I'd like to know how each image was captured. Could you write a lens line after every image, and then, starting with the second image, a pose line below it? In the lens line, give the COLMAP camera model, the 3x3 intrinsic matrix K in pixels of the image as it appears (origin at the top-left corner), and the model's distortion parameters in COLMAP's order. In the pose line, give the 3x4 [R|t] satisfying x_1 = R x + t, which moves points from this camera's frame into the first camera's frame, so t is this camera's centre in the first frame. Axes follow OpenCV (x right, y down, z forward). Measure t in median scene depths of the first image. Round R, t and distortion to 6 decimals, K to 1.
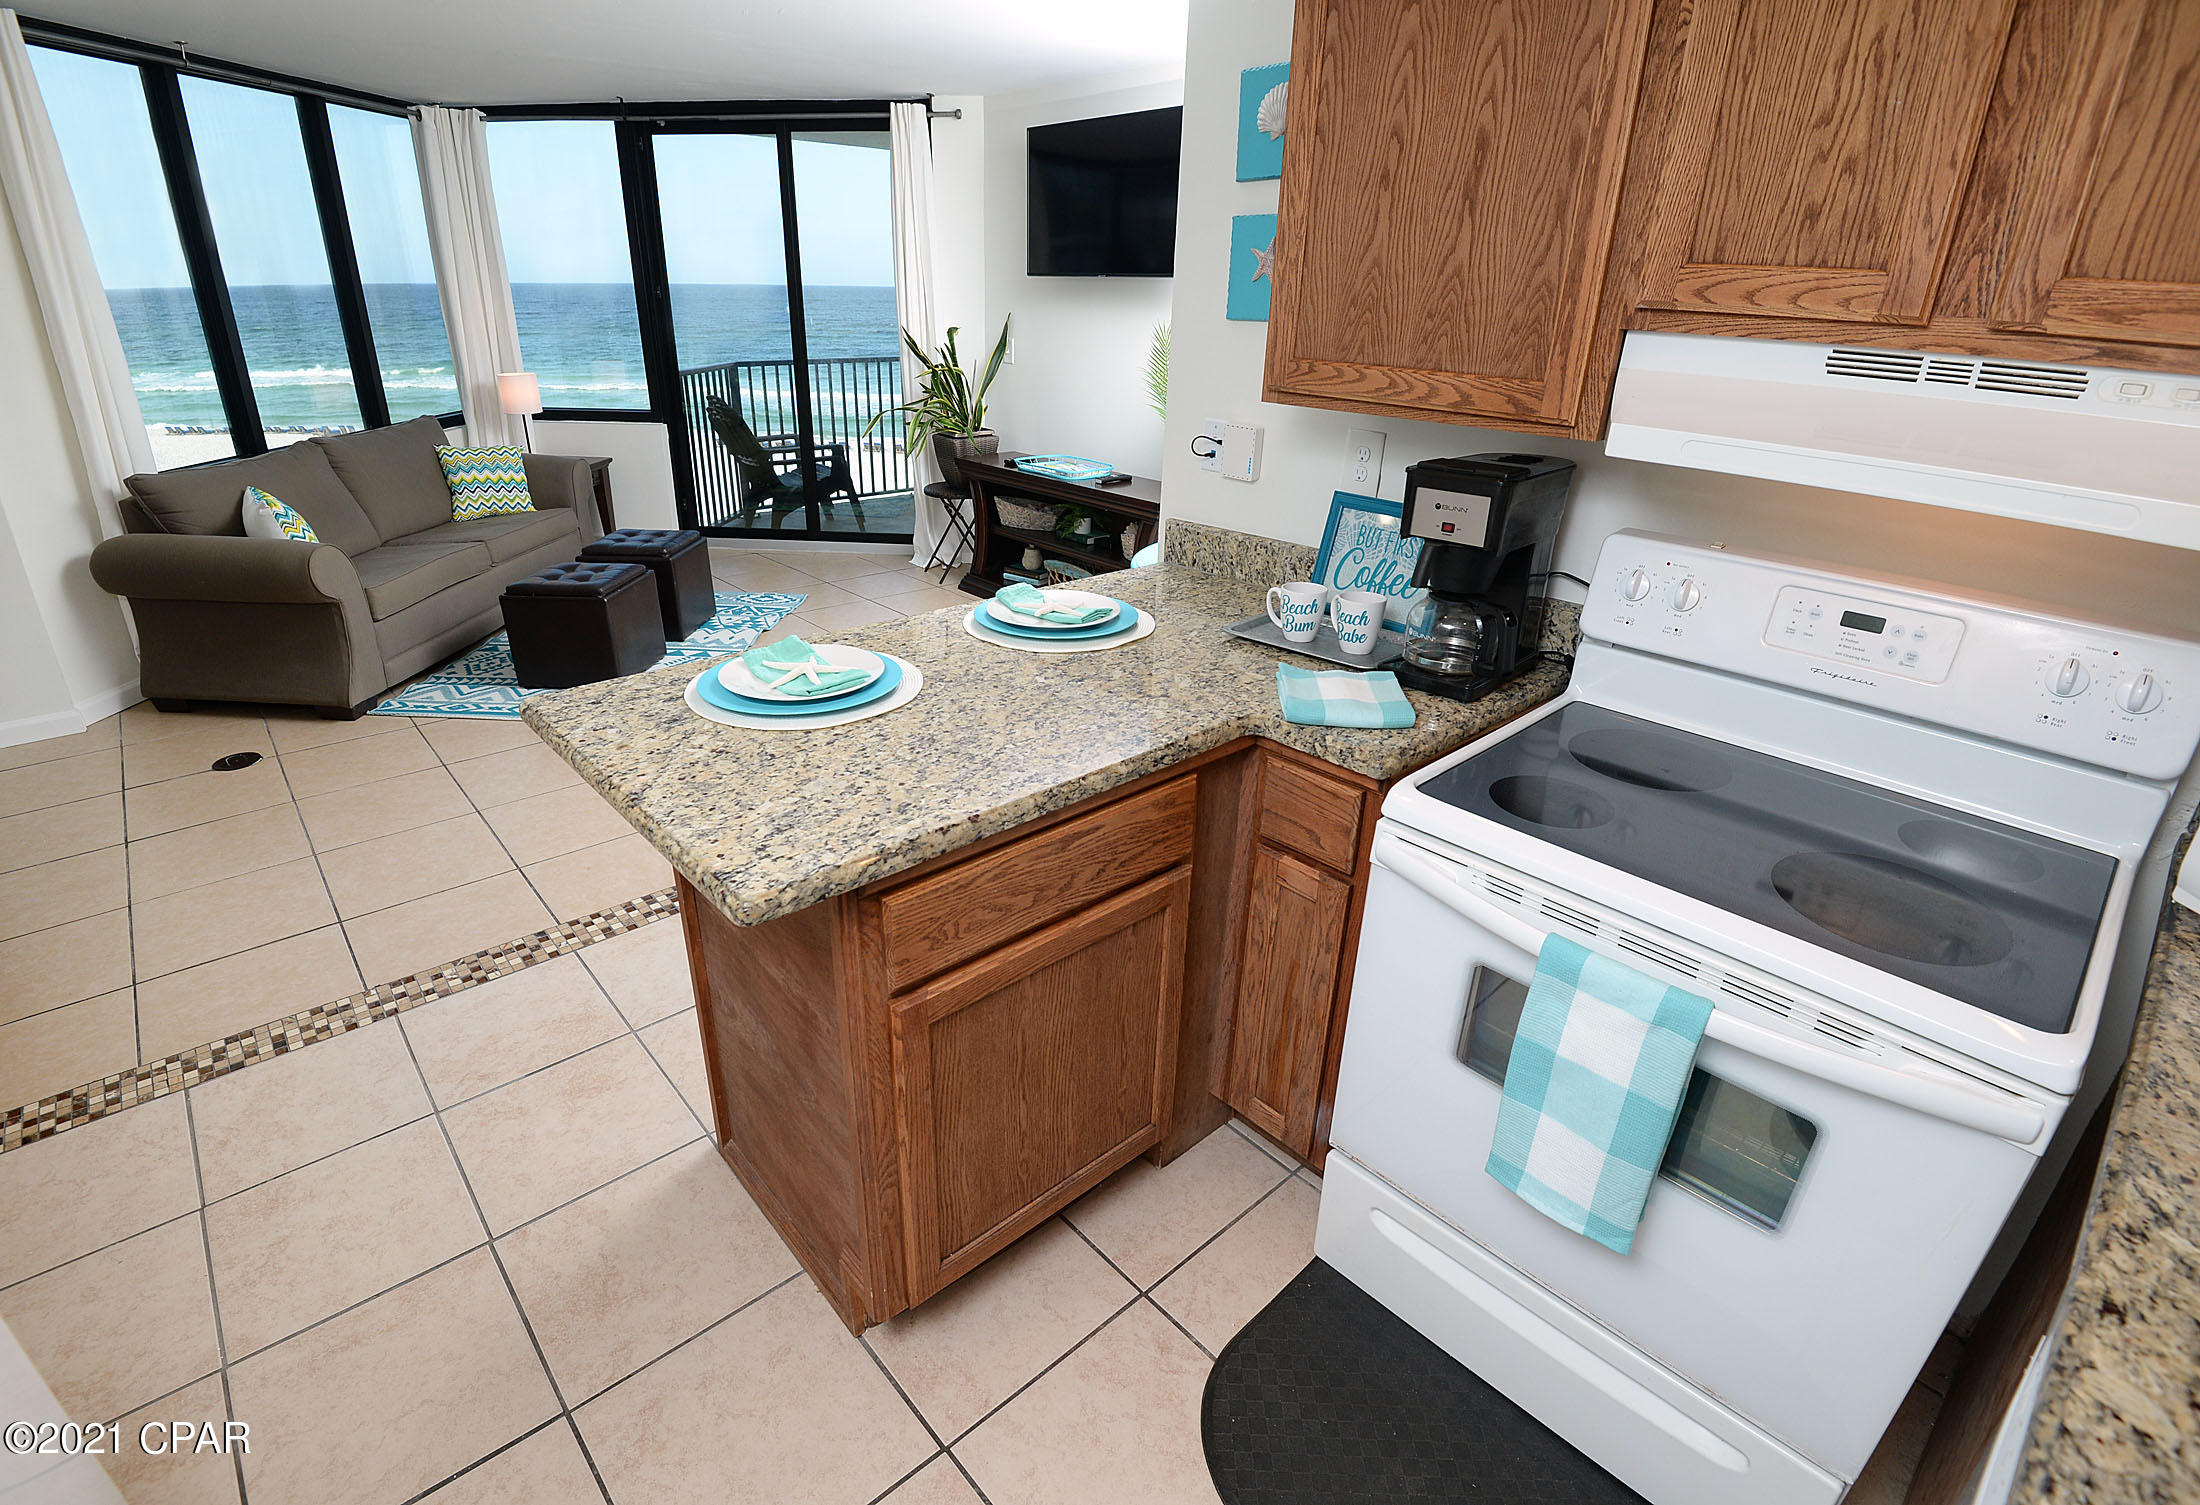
lens RADIAL K [[1043.9, 0, 1062.0], [0, 1043.9, 758.2], [0, 0, 1]] dist [-0.017379, -0.017970]
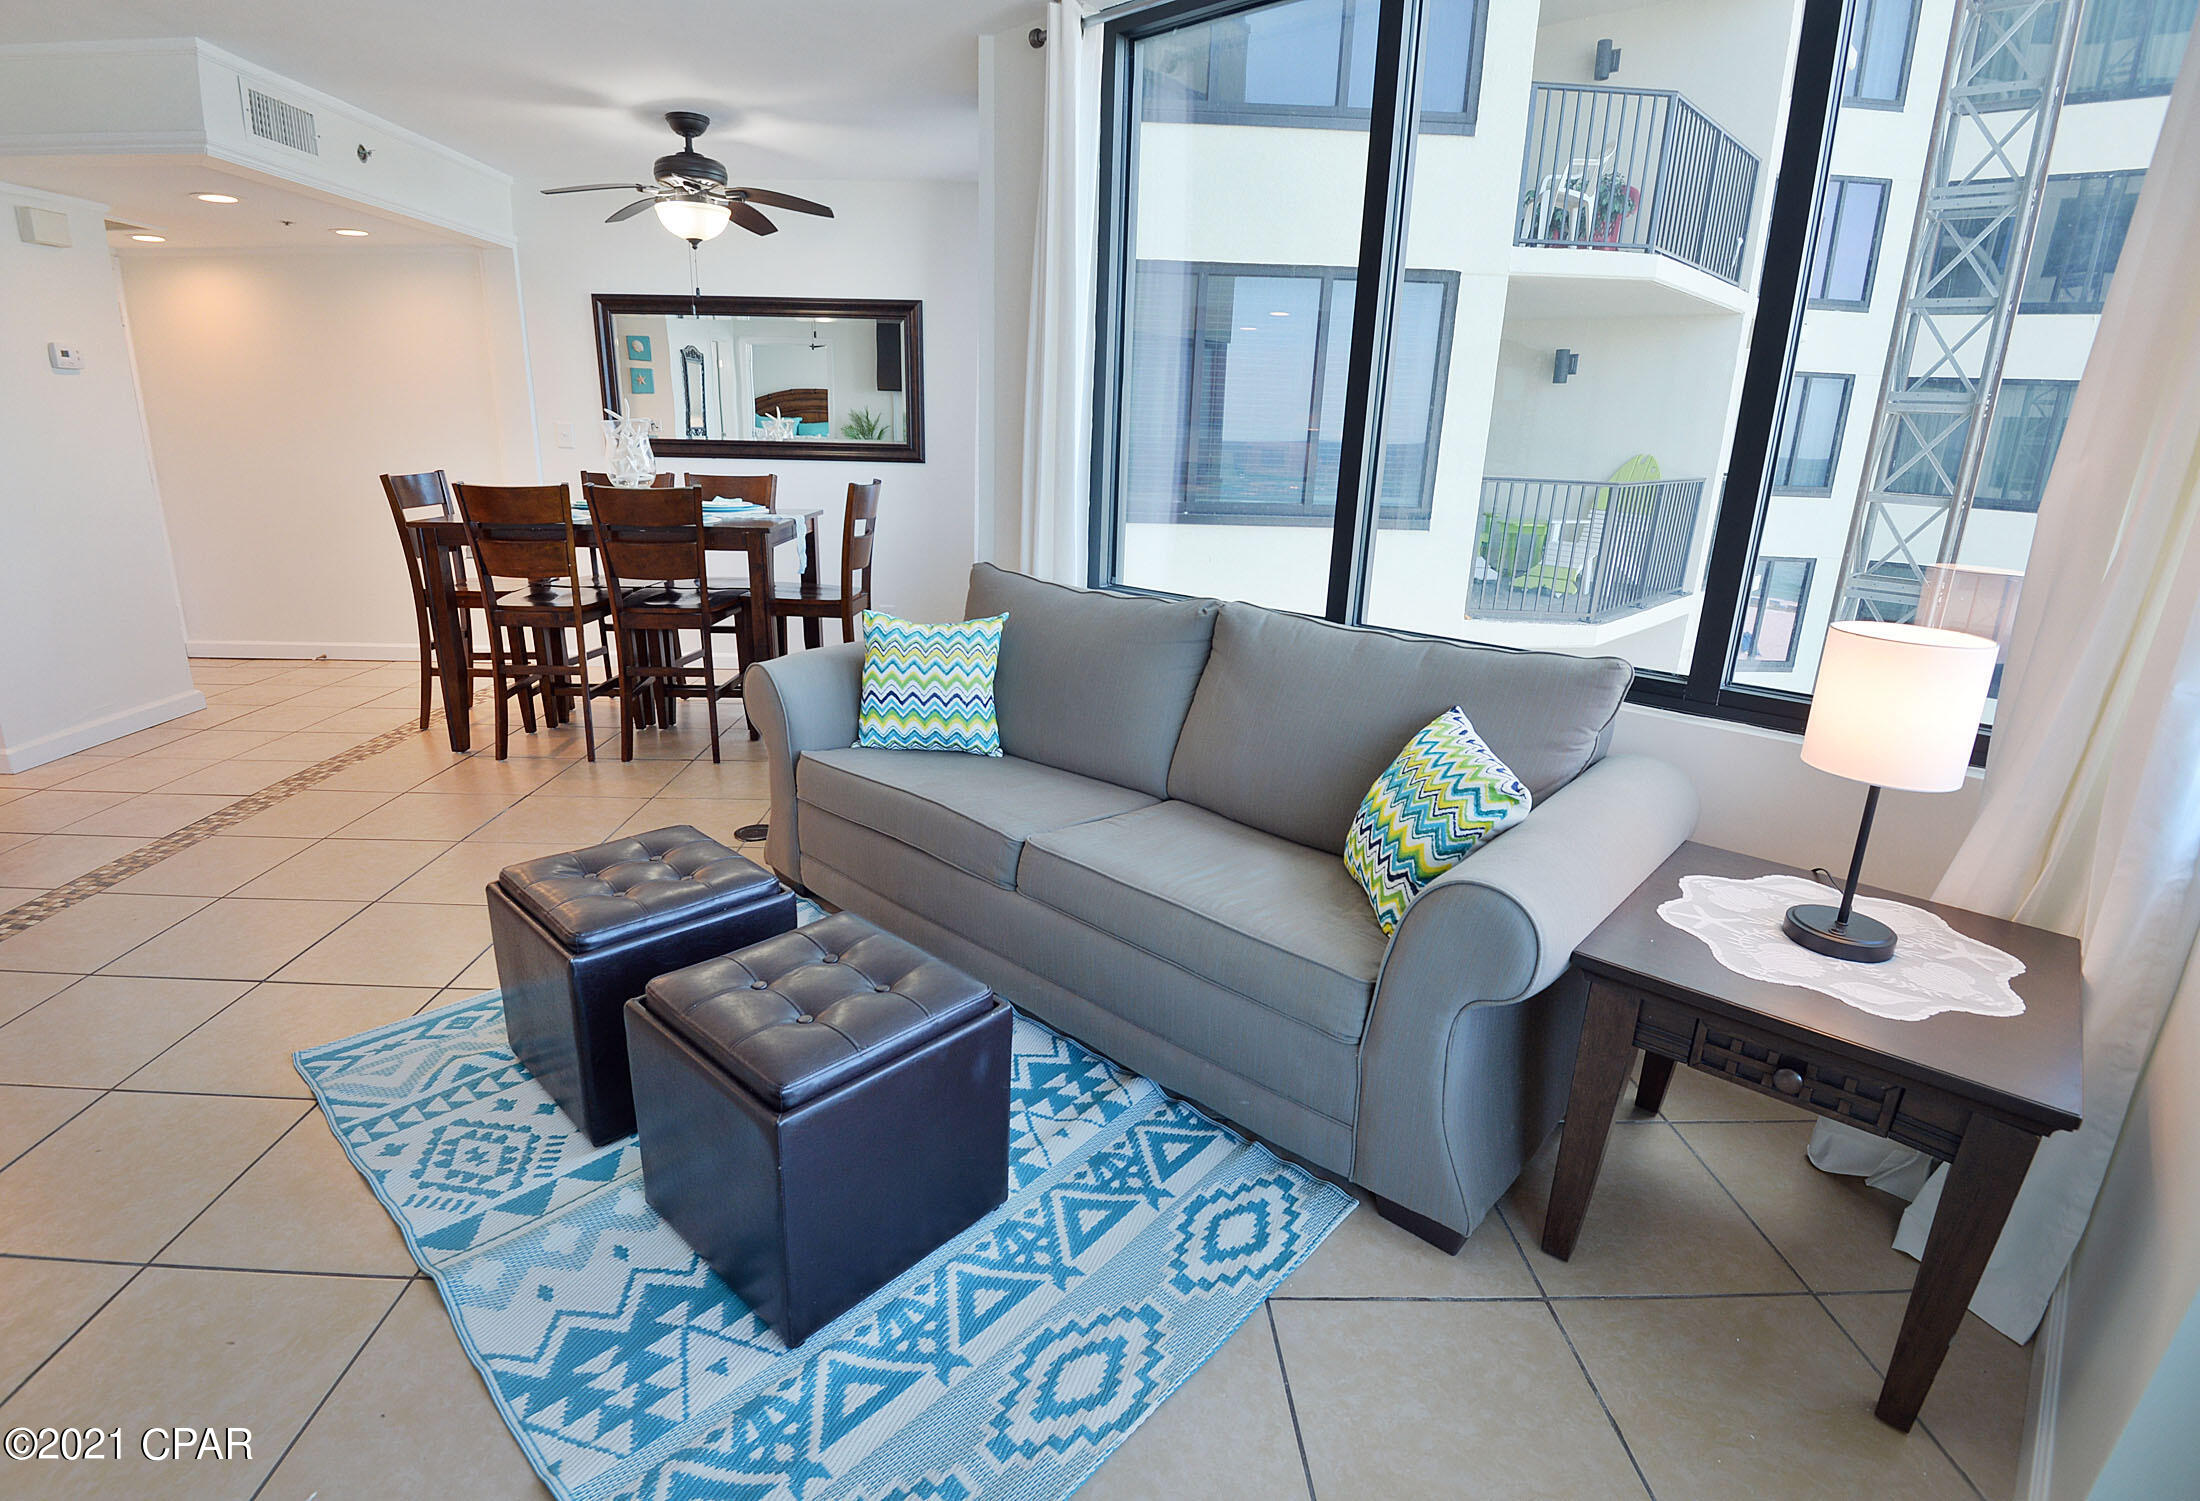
lens RADIAL K [[1022.7, 0, 1072.5], [0, 1022.7, 762.6], [0, 0, 1]] dist [0.000326, -0.030121]
pose [[-0.642553, 0.209123, -0.737152, -0.219448], [-0.349426, 0.776209, 0.524787, -0.479410], [0.681929, 0.594783, -0.425683, 1.151815]]
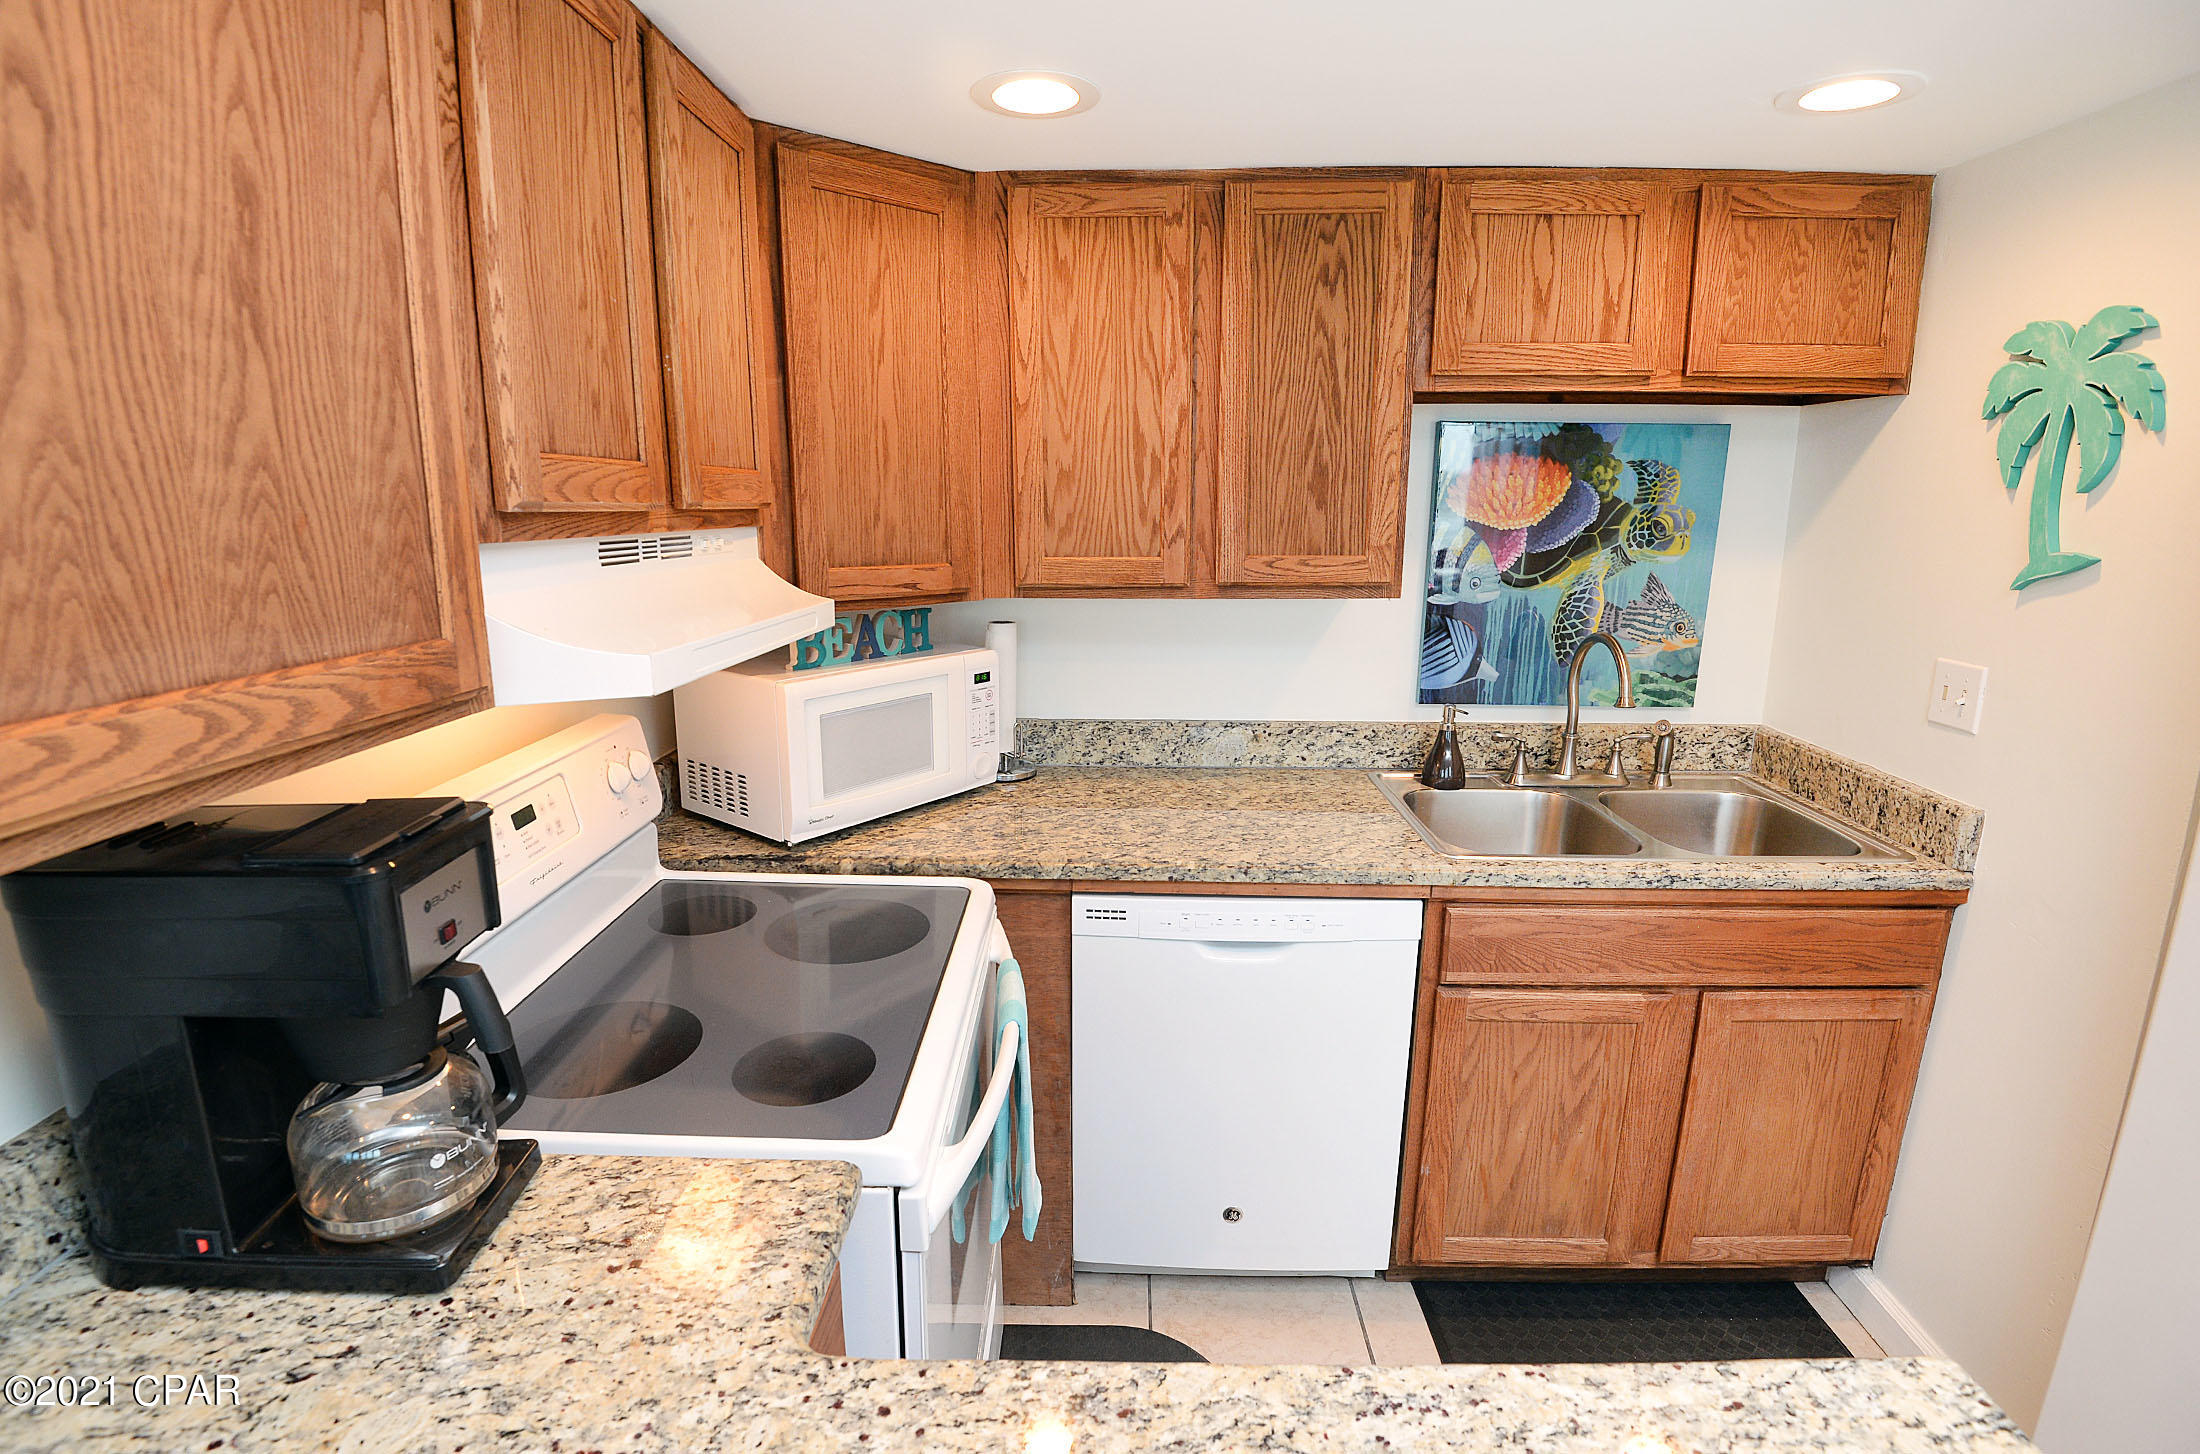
lens RADIAL K [[1050.0, 0, 1083.8], [0, 1050.0, 725.1], [0, 0, 1]] dist [-0.003210, -0.024841]
pose [[-0.734660, -0.160493, 0.659179, -0.060297], [0.266797, 0.824989, 0.498210, -0.159310], [-0.623775, 0.541881, -0.563267, 0.346425]]
